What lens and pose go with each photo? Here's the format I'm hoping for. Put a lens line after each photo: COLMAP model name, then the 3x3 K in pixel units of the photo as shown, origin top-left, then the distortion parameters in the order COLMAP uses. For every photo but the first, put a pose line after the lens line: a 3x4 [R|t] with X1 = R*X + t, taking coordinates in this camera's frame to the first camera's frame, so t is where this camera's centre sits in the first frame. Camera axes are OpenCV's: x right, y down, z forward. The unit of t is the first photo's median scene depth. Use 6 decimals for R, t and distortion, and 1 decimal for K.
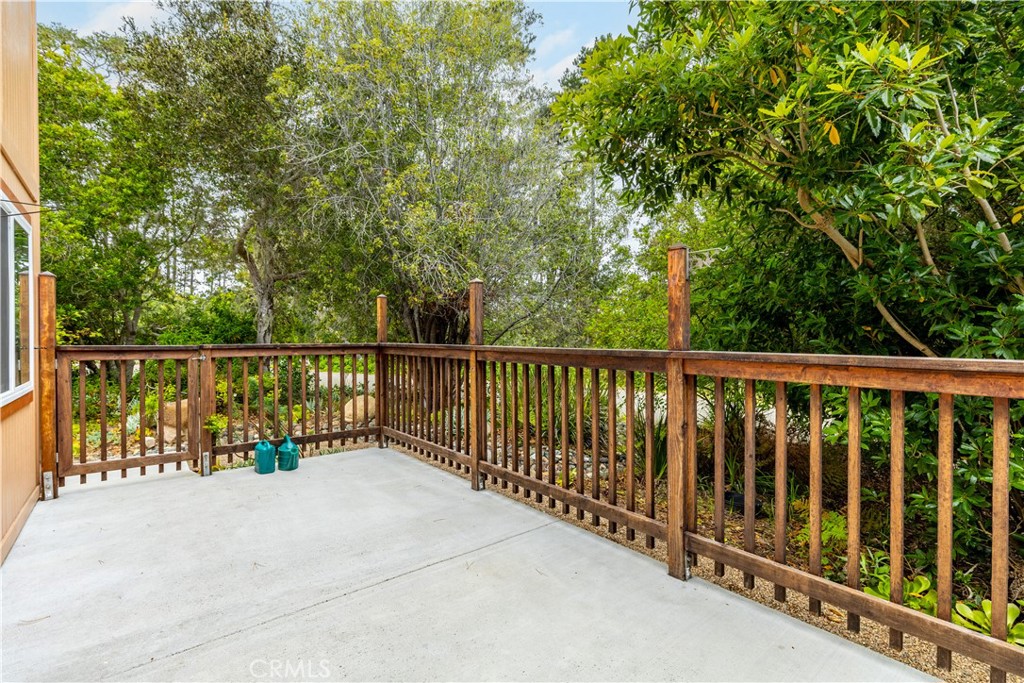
lens RADIAL K [[467.7, 0, 511.4], [0, 467.7, 338.7], [0, 0, 1]] dist [0.001803, -0.000256]
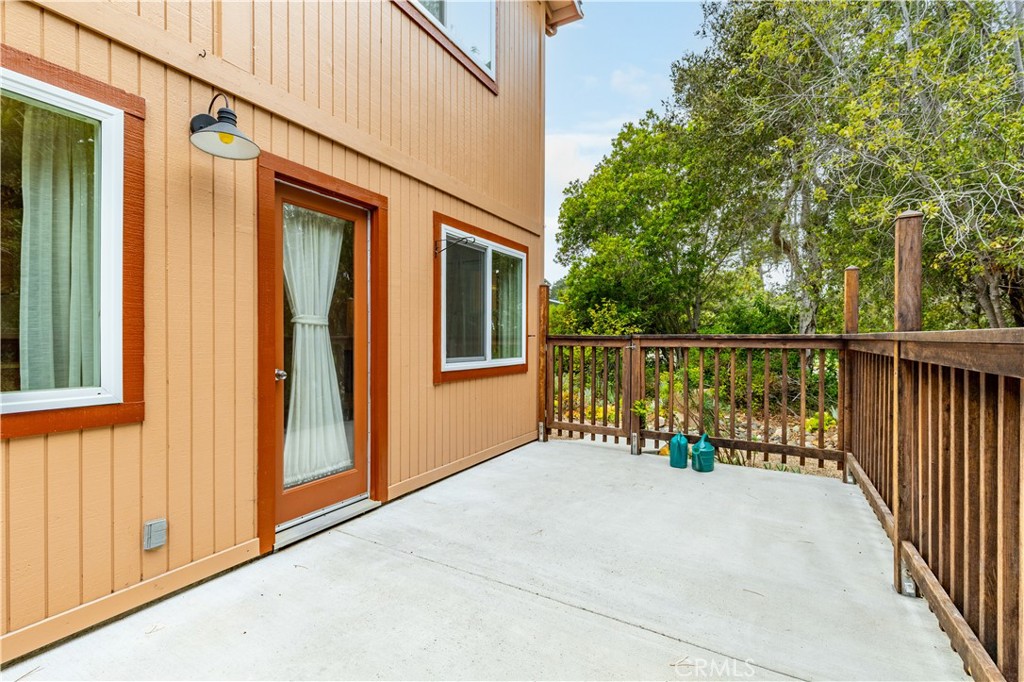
lens RADIAL K [[467.7, 0, 509.0], [0, 467.7, 343.0], [0, 0, 1]] dist [0.001803, -0.000256]
pose [[0.340817, 0.011777, -0.940056, 0.297636], [-0.005137, 0.999930, 0.010664, 0.023870], [0.940116, 0.001195, 0.340854, 0.382004]]
